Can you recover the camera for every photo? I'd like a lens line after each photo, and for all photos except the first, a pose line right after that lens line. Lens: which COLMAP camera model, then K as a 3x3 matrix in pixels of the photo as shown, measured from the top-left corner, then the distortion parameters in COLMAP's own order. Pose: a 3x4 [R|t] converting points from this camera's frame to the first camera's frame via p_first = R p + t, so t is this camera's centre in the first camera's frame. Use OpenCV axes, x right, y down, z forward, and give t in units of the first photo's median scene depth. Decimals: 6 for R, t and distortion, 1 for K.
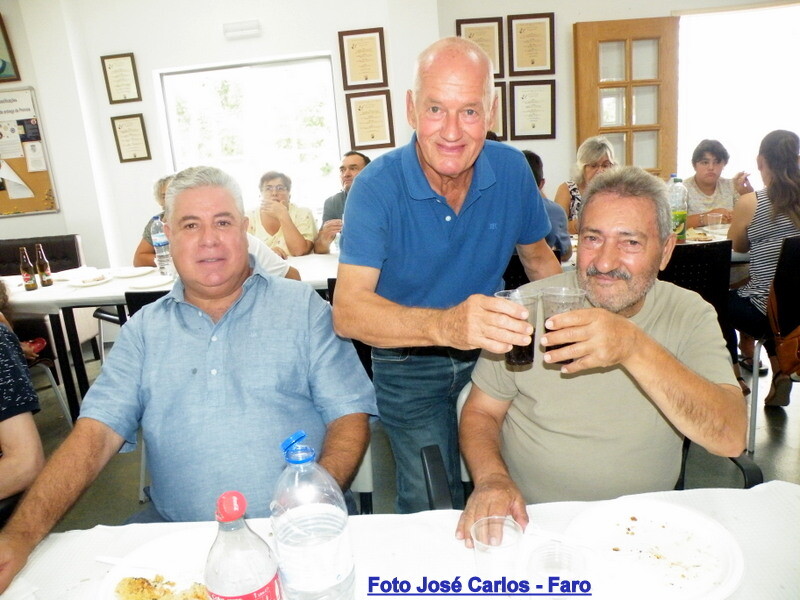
lens RADIAL K [[623.0, 0, 400.0], [0, 623.0, 300.0], [0, 0, 1]] dist [-0.168207, 0.157161]
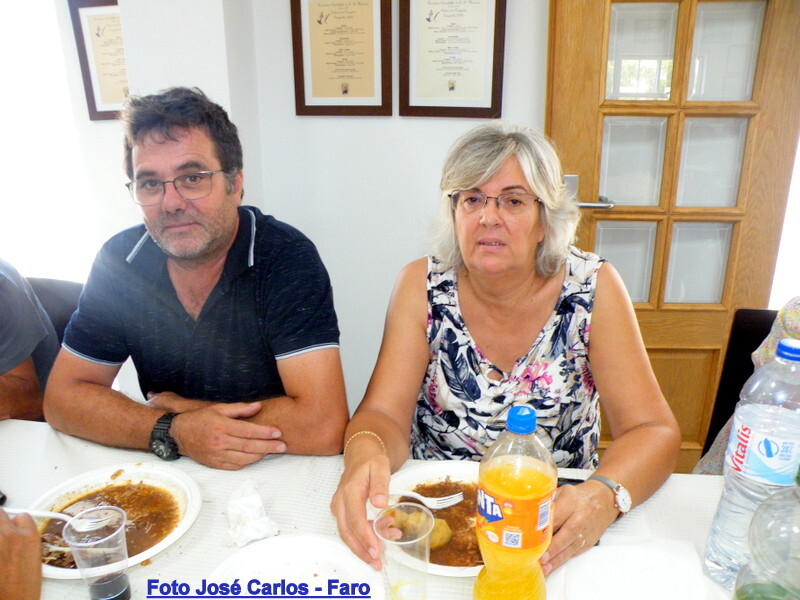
lens RADIAL K [[623.0, 0, 400.0], [0, 623.0, 300.0], [0, 0, 1]] dist [-0.168207, 0.157161]
pose [[0.985558, 0.112064, -0.126952, 0.259454], [-0.100933, 0.990725, 0.090975, -0.171491], [0.135969, -0.076847, 0.987728, 0.558882]]
